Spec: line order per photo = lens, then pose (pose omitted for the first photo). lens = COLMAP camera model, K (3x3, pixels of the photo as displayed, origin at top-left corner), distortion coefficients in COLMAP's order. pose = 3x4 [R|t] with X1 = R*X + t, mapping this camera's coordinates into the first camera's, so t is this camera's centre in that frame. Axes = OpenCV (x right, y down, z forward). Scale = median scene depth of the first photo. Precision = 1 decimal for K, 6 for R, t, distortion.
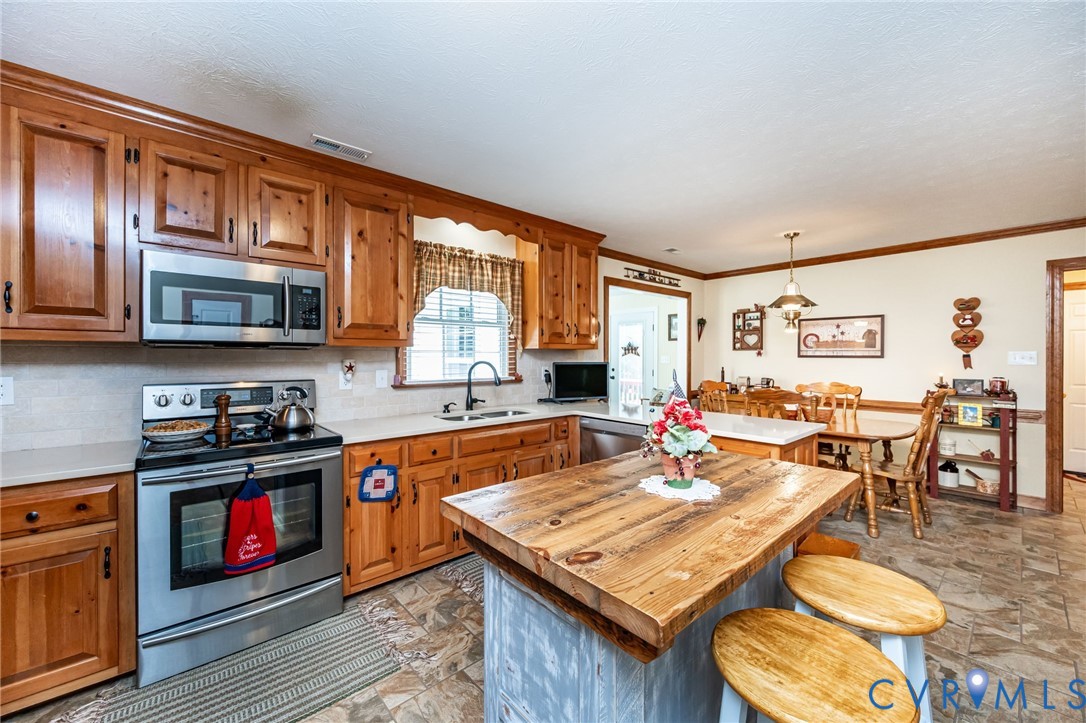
lens RADIAL K [[421.7, 0, 548.4], [0, 421.7, 357.6], [0, 0, 1]] dist [-0.002639, -0.000177]
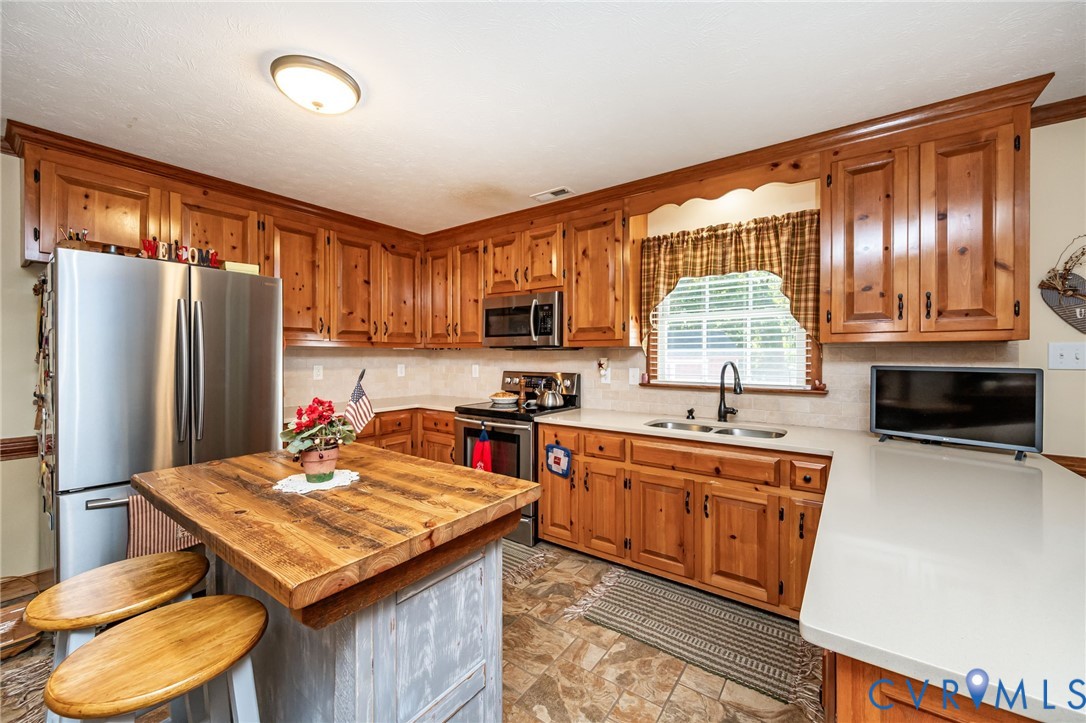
lens RADIAL K [[421.7, 0, 545.0], [0, 421.7, 358.3], [0, 0, 1]] dist [-0.002639, -0.000177]
pose [[0.214998, 0.006973, -0.976590, 0.532960], [-0.003856, 0.999973, 0.006291, -0.001116], [0.976607, 0.002413, 0.215019, 0.488037]]
